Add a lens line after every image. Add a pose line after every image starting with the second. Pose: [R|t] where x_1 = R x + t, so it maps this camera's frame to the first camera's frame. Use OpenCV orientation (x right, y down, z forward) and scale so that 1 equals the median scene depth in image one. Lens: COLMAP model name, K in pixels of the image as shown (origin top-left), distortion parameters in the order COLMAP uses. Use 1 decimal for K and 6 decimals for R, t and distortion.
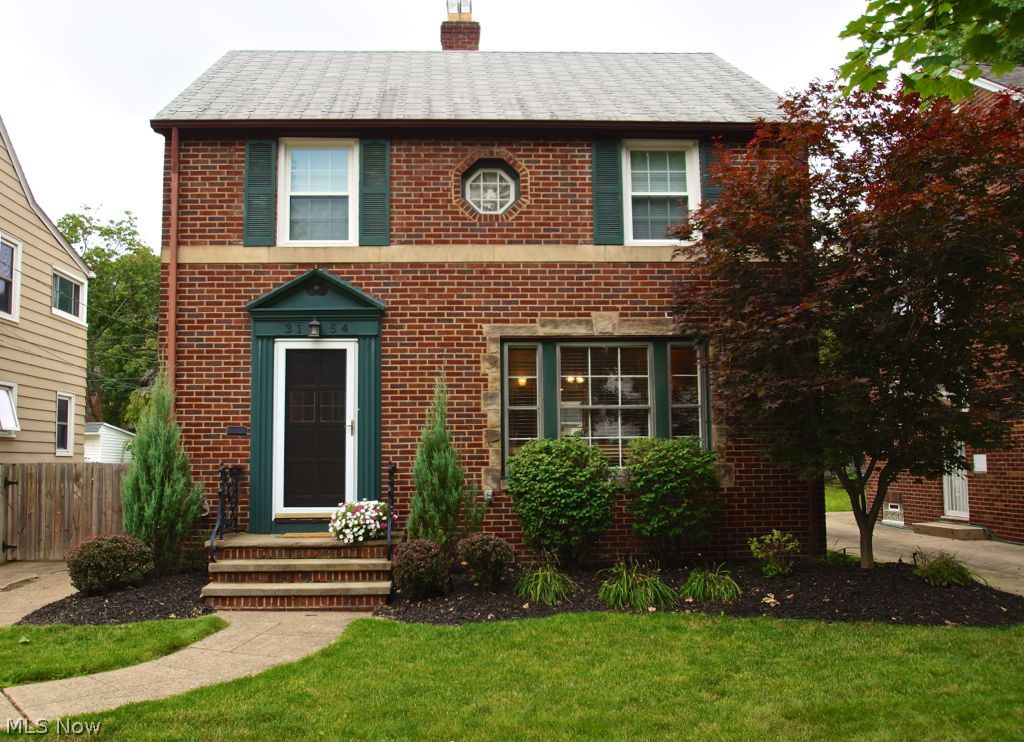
lens RADIAL K [[928.3, 0, 511.4], [0, 928.3, 370.2], [0, 0, 1]] dist [-0.024616, -0.002941]
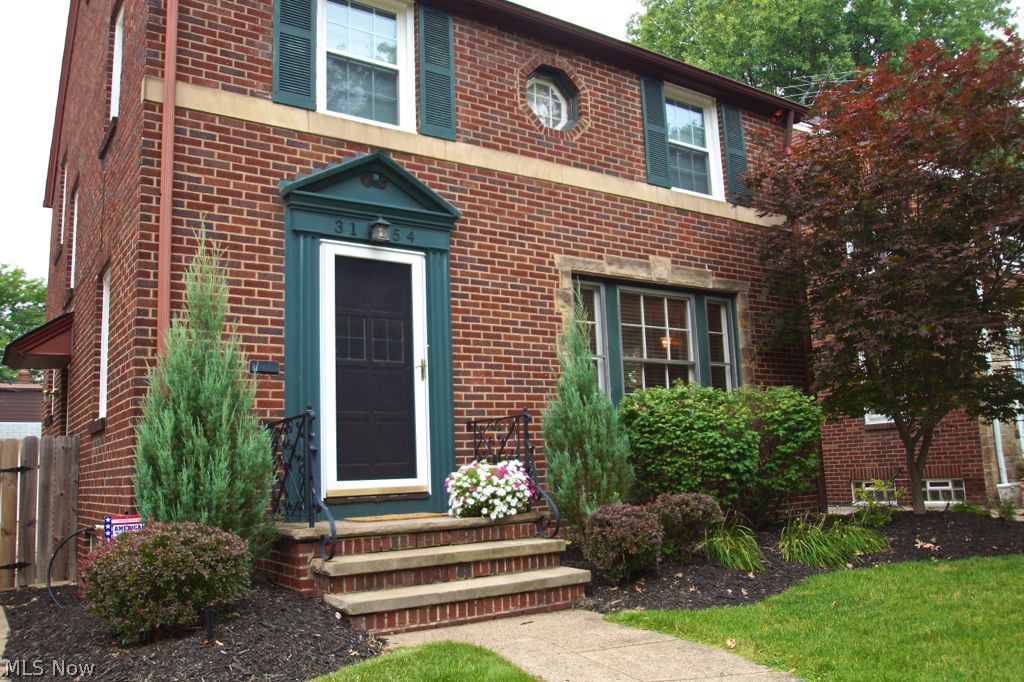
lens RADIAL K [[810.6, 0, 512.4], [0, 810.6, 343.7], [0, 0, 1]] dist [-0.034334, -0.004040]
pose [[0.847738, 0.056081, 0.527442, -0.445562], [-0.013730, 0.996382, -0.083873, 0.093164], [-0.530238, 0.063861, 0.845441, 0.411501]]
